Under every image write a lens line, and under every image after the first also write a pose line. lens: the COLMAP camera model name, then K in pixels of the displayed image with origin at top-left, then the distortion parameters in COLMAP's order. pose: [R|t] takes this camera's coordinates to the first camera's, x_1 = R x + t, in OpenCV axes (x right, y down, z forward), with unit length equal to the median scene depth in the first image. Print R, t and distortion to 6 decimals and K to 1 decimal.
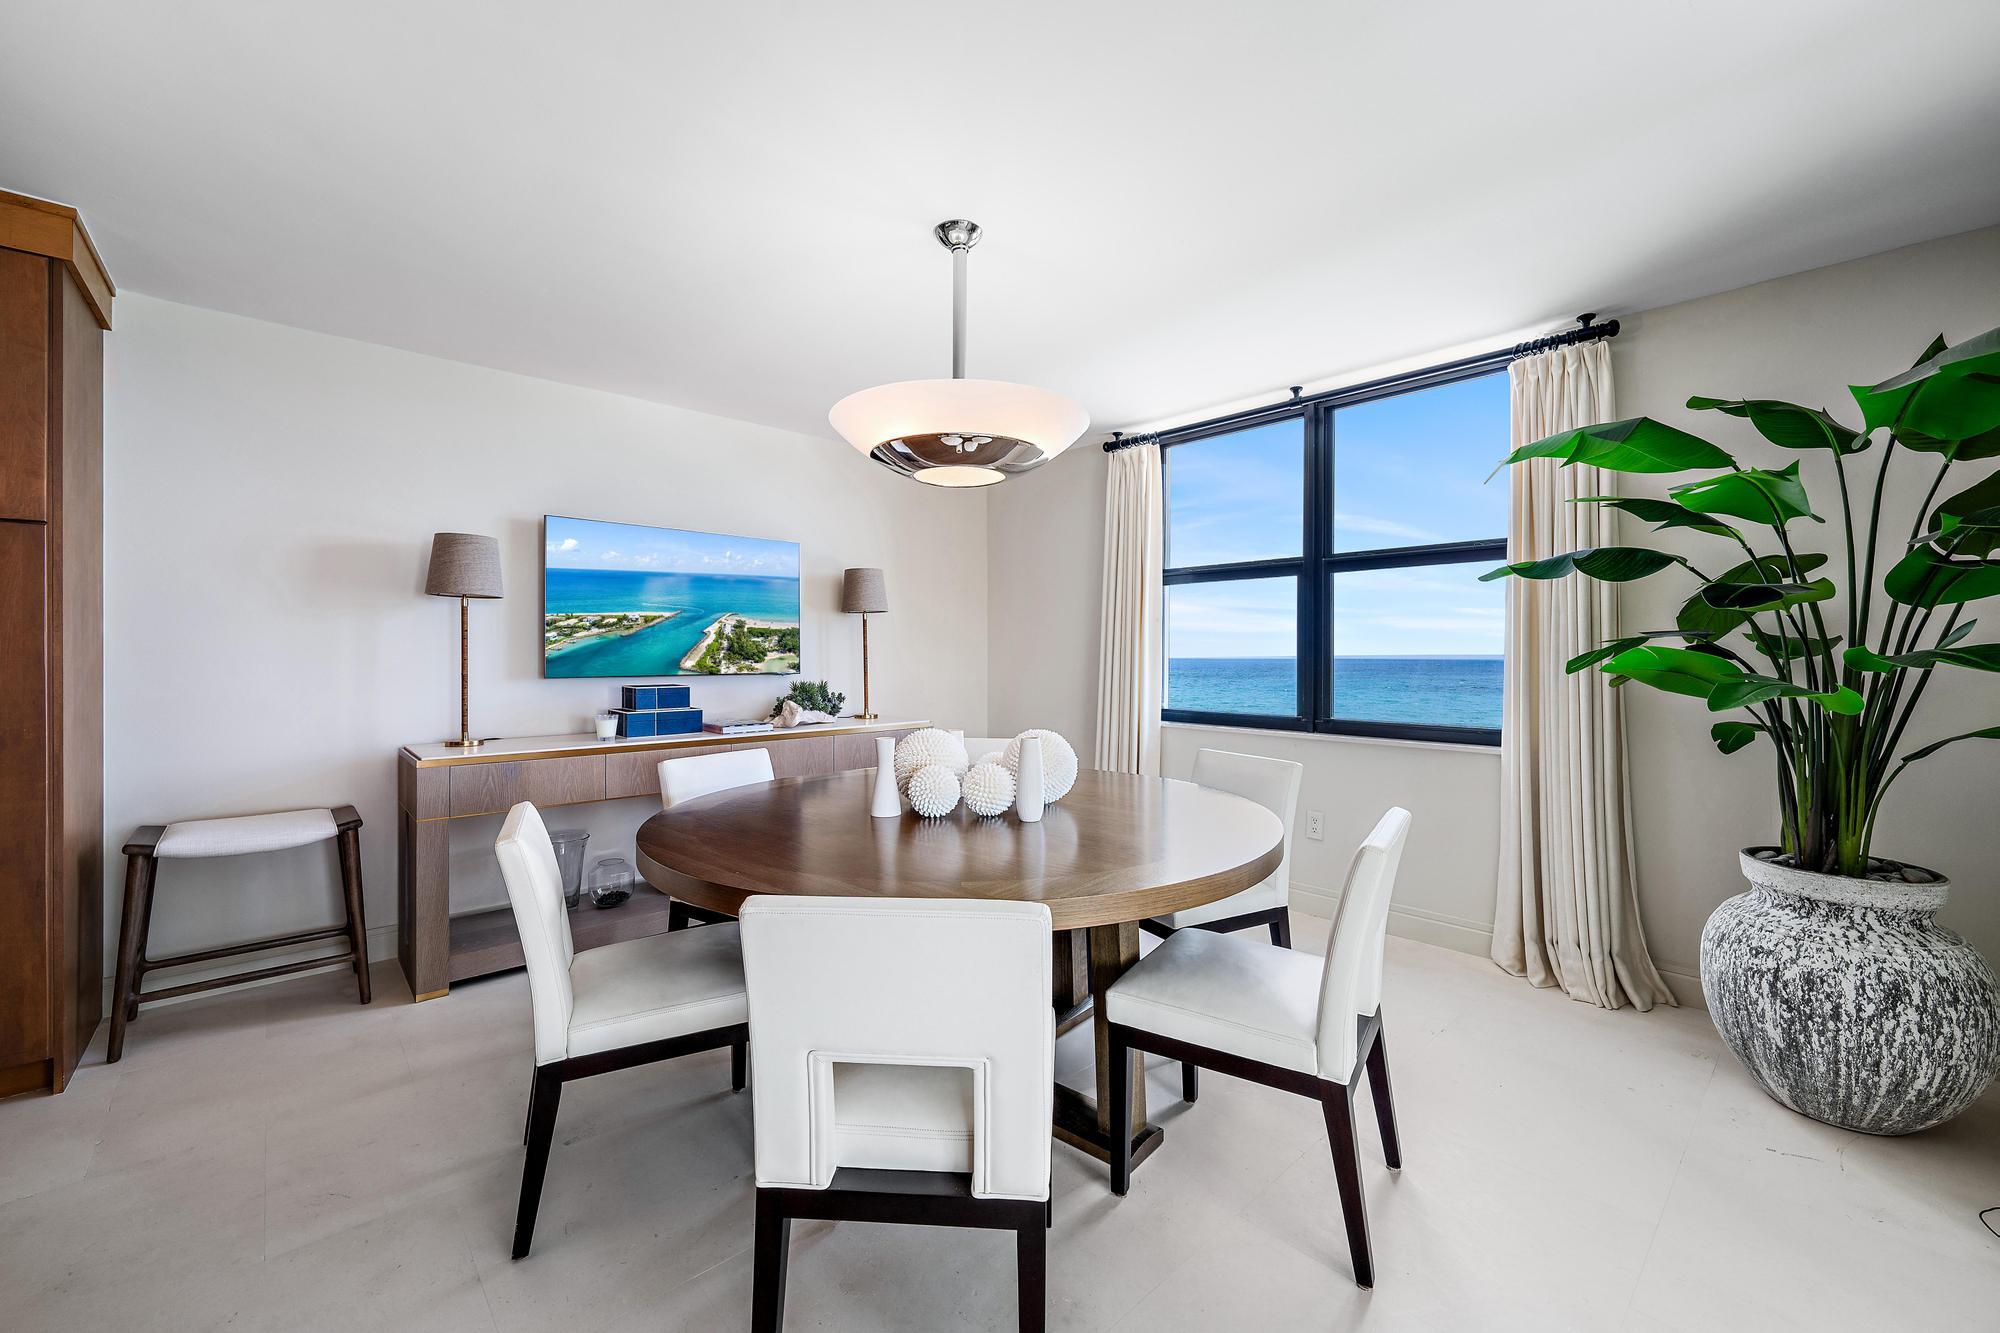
lens RADIAL K [[780.1, 0, 1006.7], [0, 780.1, 650.9], [0, 0, 1]] dist [0.000049, 0.000386]
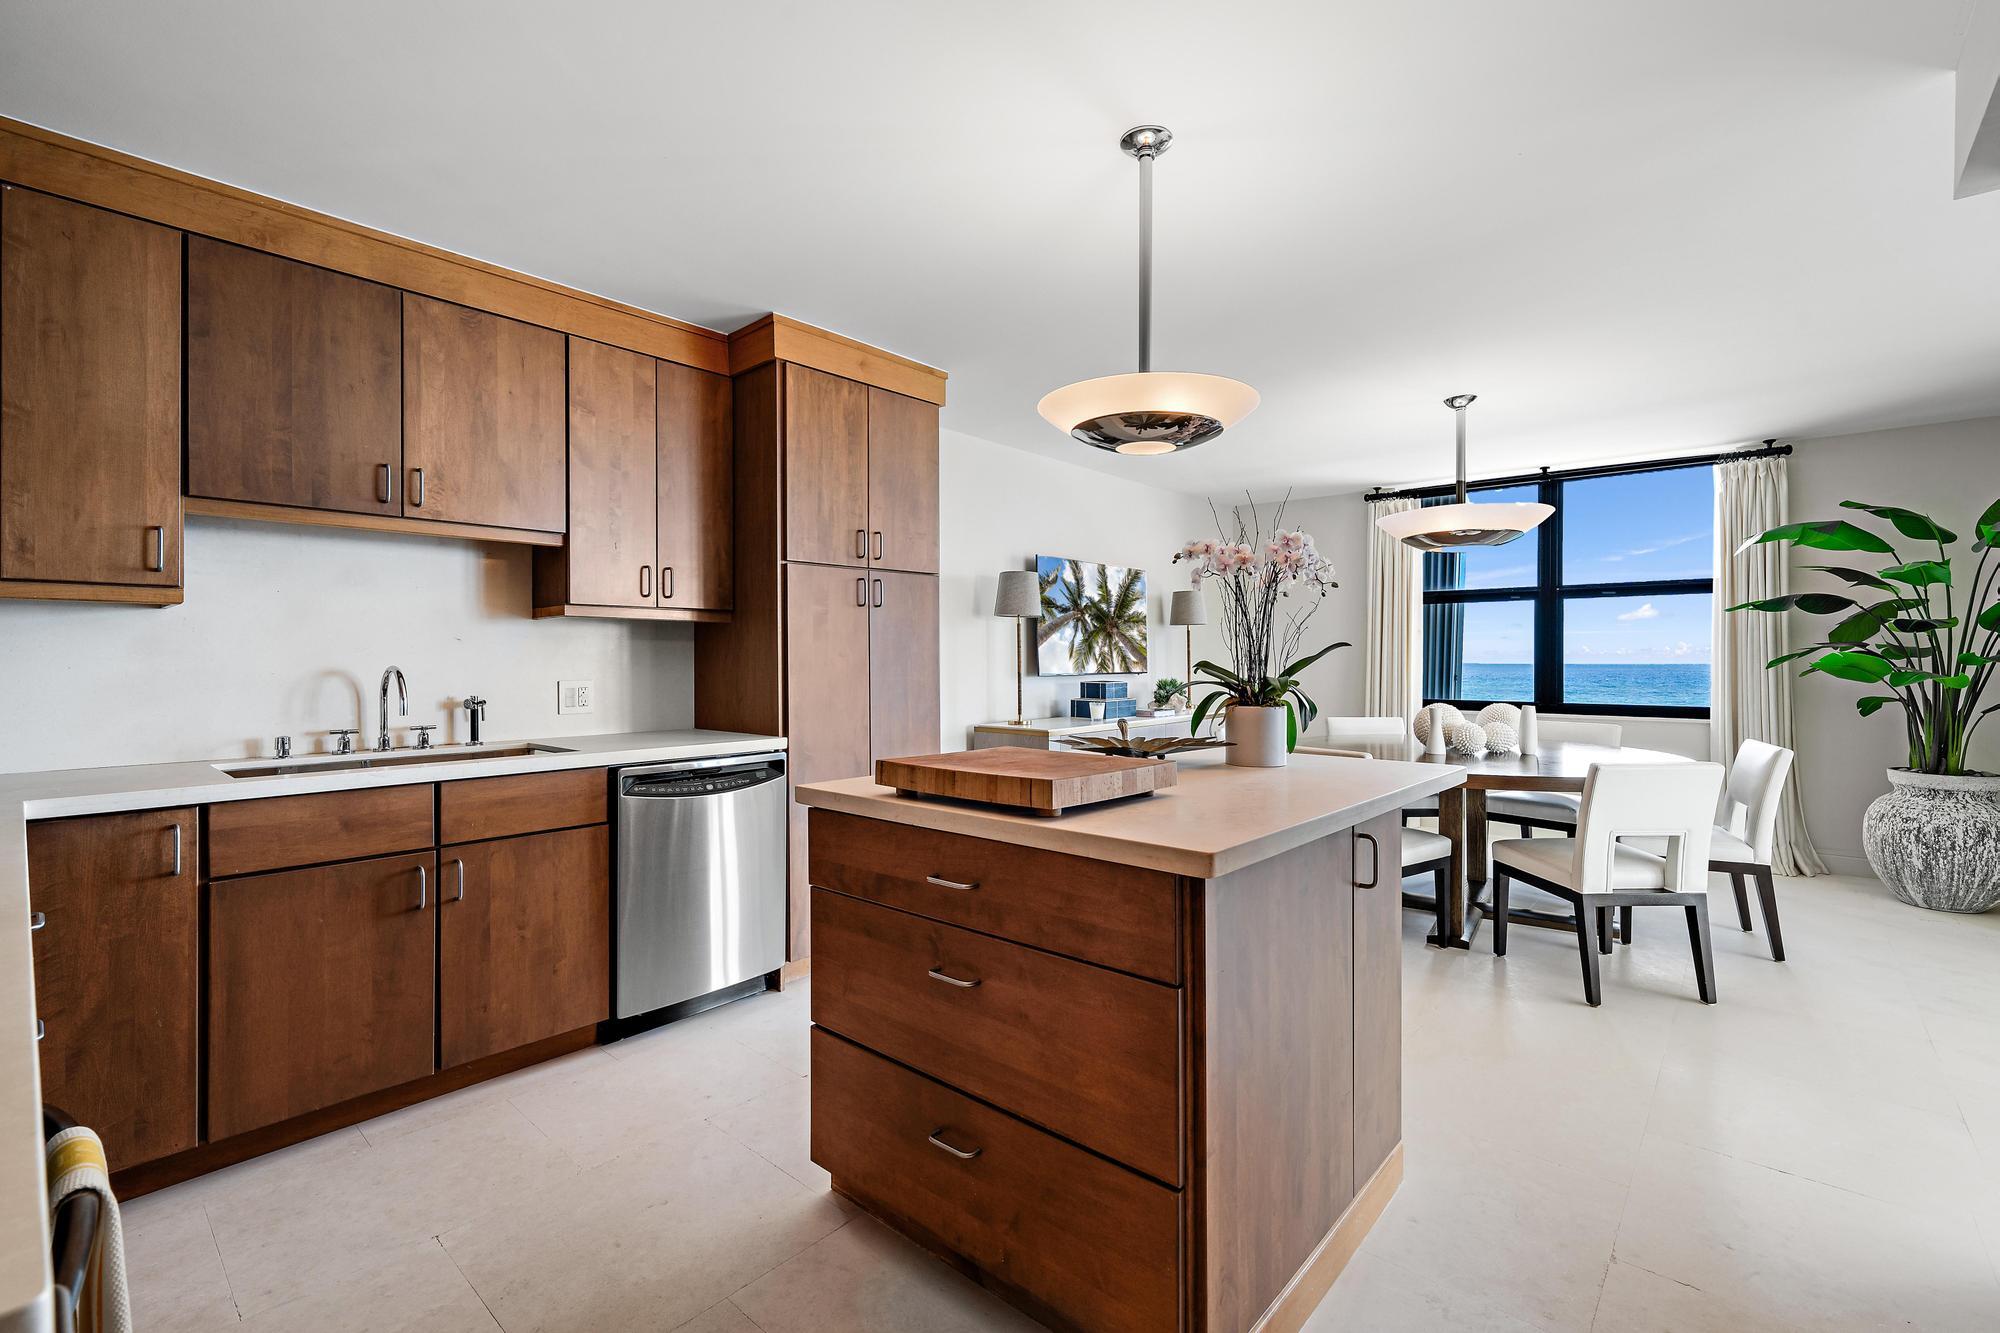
lens RADIAL K [[876.3, 0, 986.8], [0, 876.3, 659.1], [0, 0, 1]] dist [0.004272, 0.000577]
pose [[0.994256, -0.003068, 0.106982, -1.054981], [0.002445, 0.999979, 0.005957, -0.005091], [-0.106998, -0.005661, 0.994243, -0.615485]]
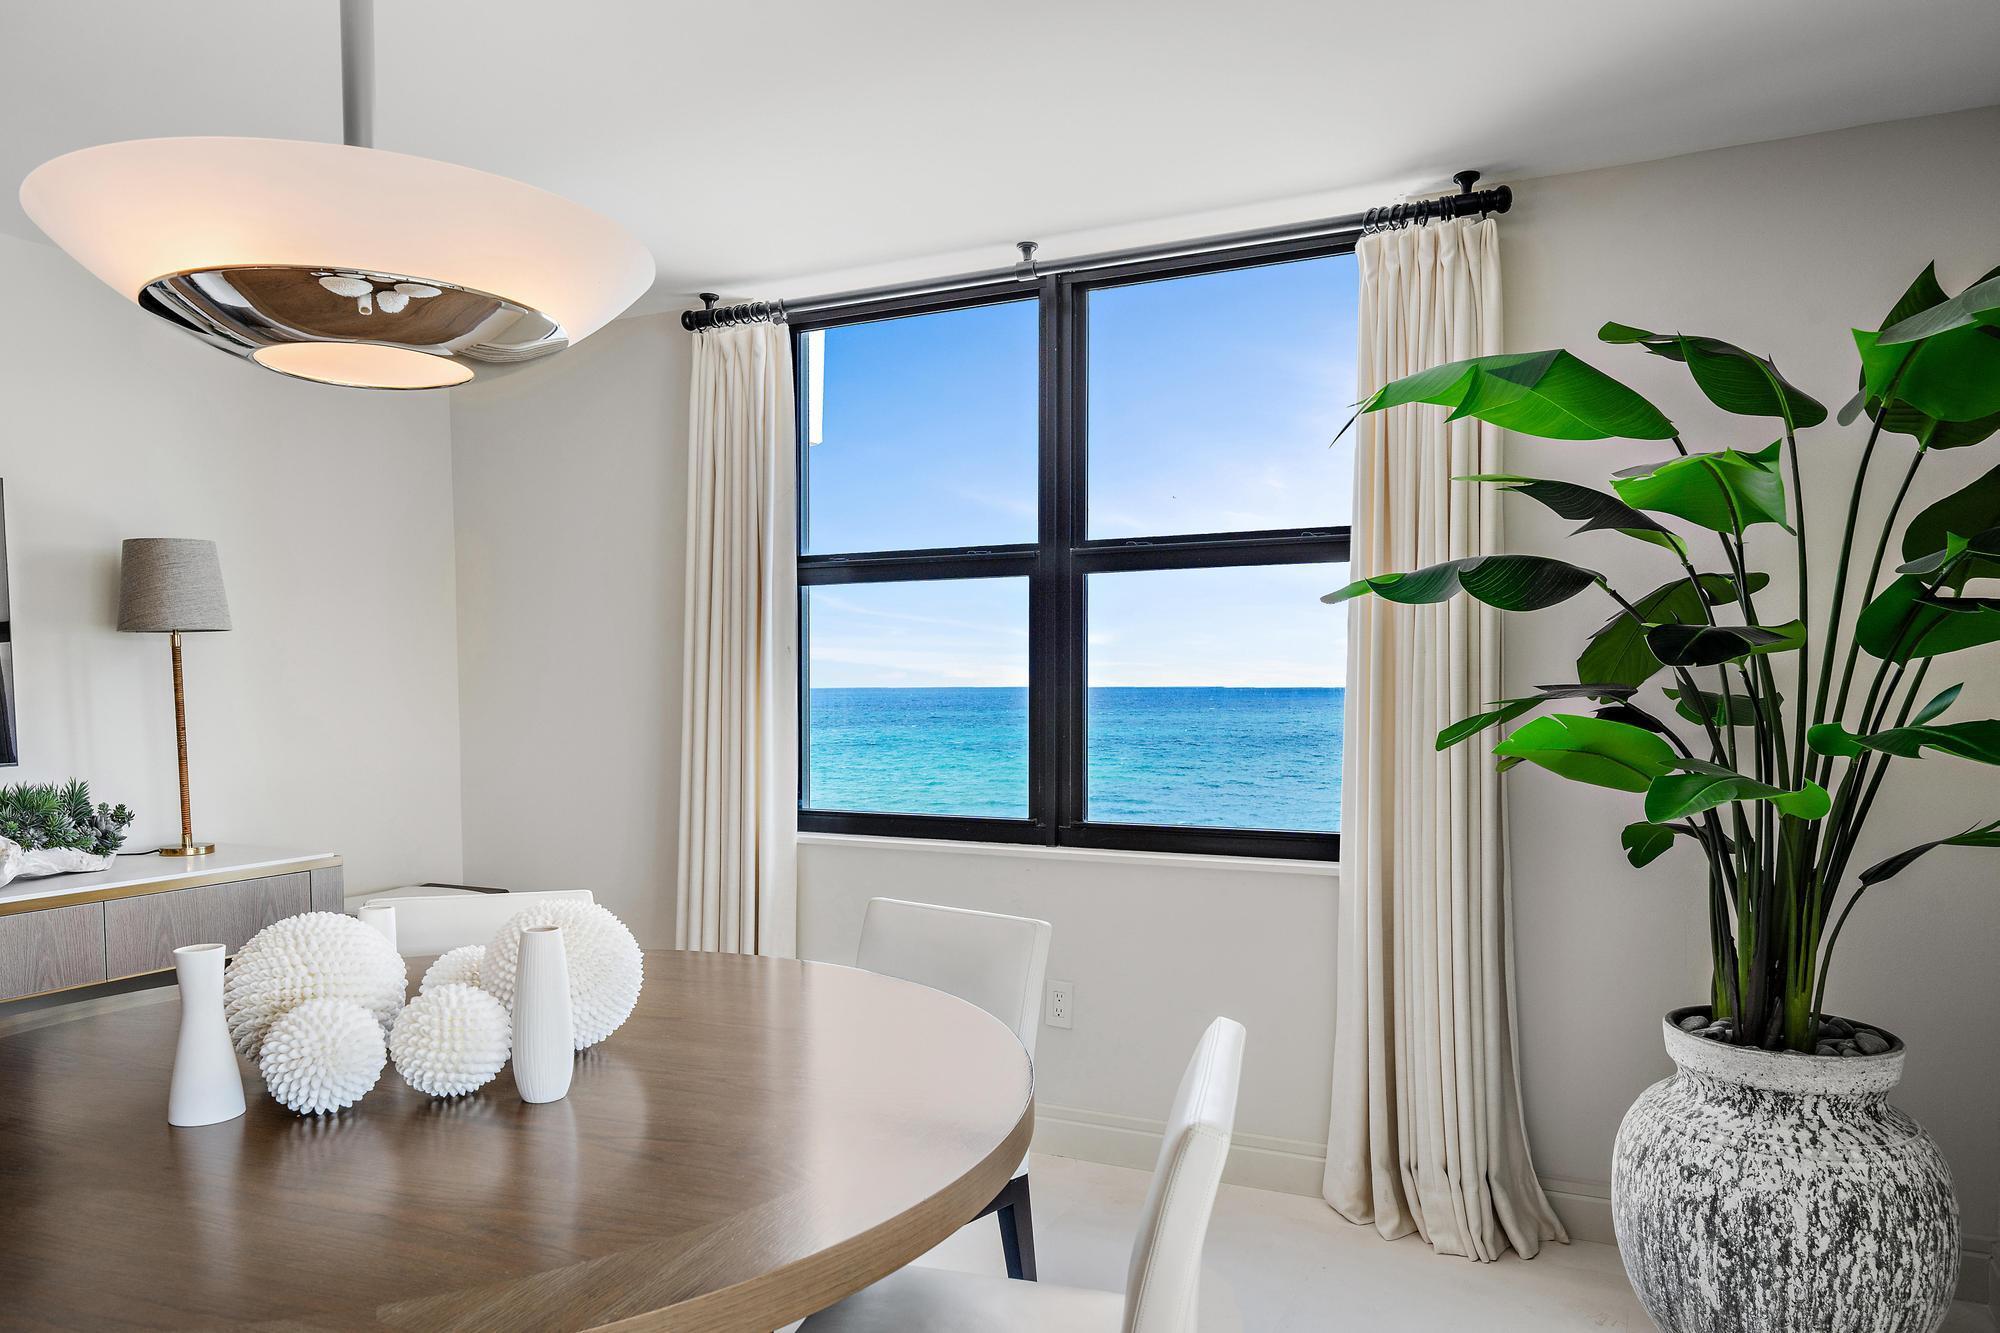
lens RADIAL K [[1334.6, 0, 982.2], [0, 1334.6, 741.1], [0, 0, 1]] dist [0.000421, 0.006468]
pose [[0.942291, -0.021837, 0.334082, 0.011064], [0.004898, 0.998663, 0.051461, -0.035196], [-0.334759, -0.046855, 0.941138, 0.107649]]
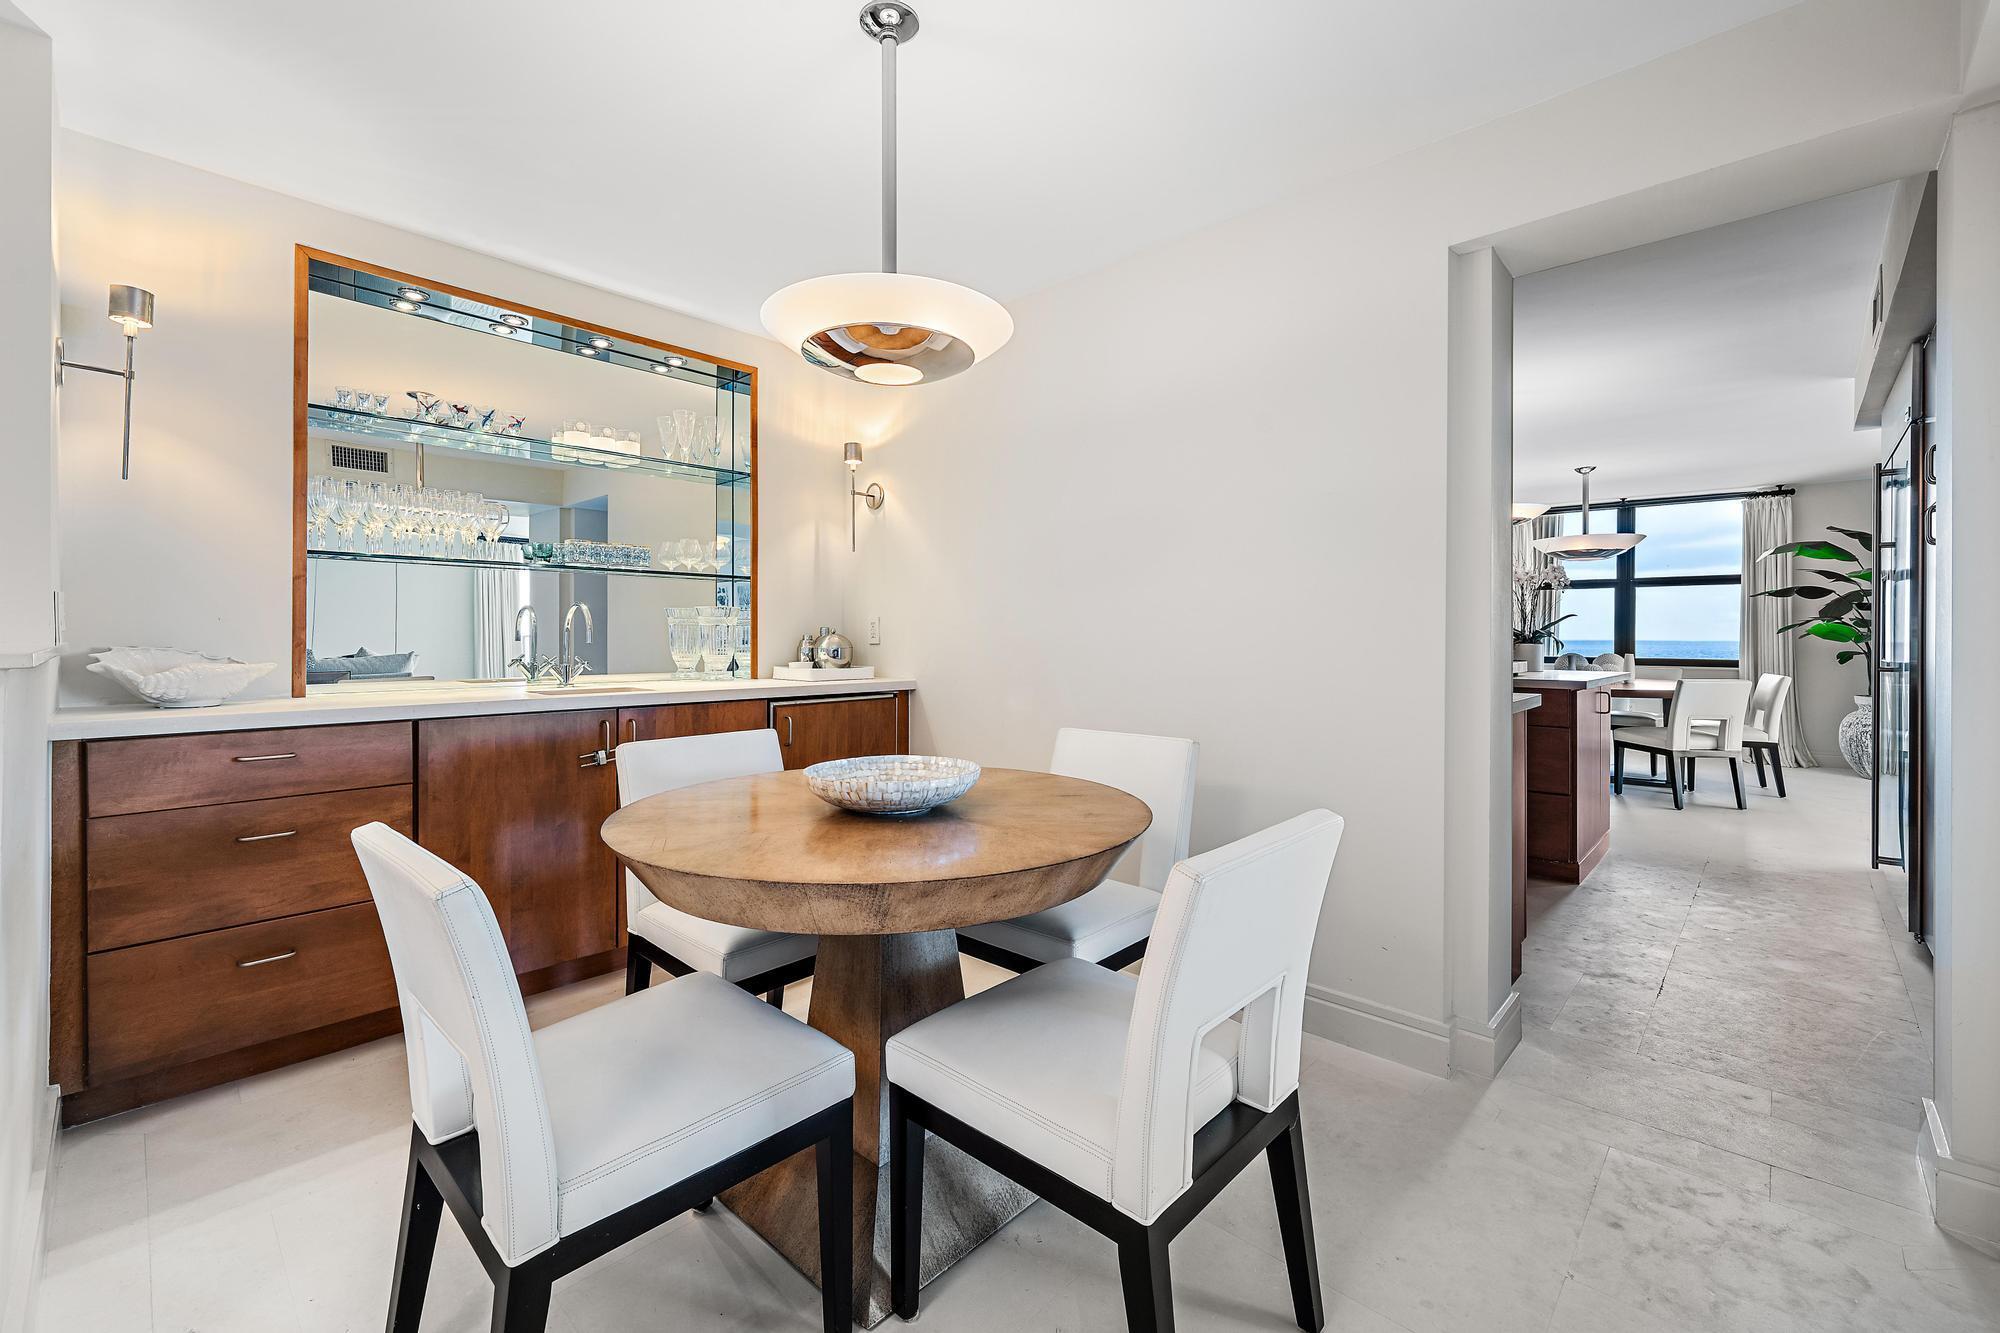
lens RADIAL K [[851.2, 0, 983.5], [0, 851.2, 638.3], [0, 0, 1]] dist [0.010116, 0.000132]
pose [[0.996625, -0.001203, 0.082081, -2.005316], [0.000526, 0.999966, 0.008269, 0.019174], [-0.082088, -0.008198, 0.996591, -1.501318]]
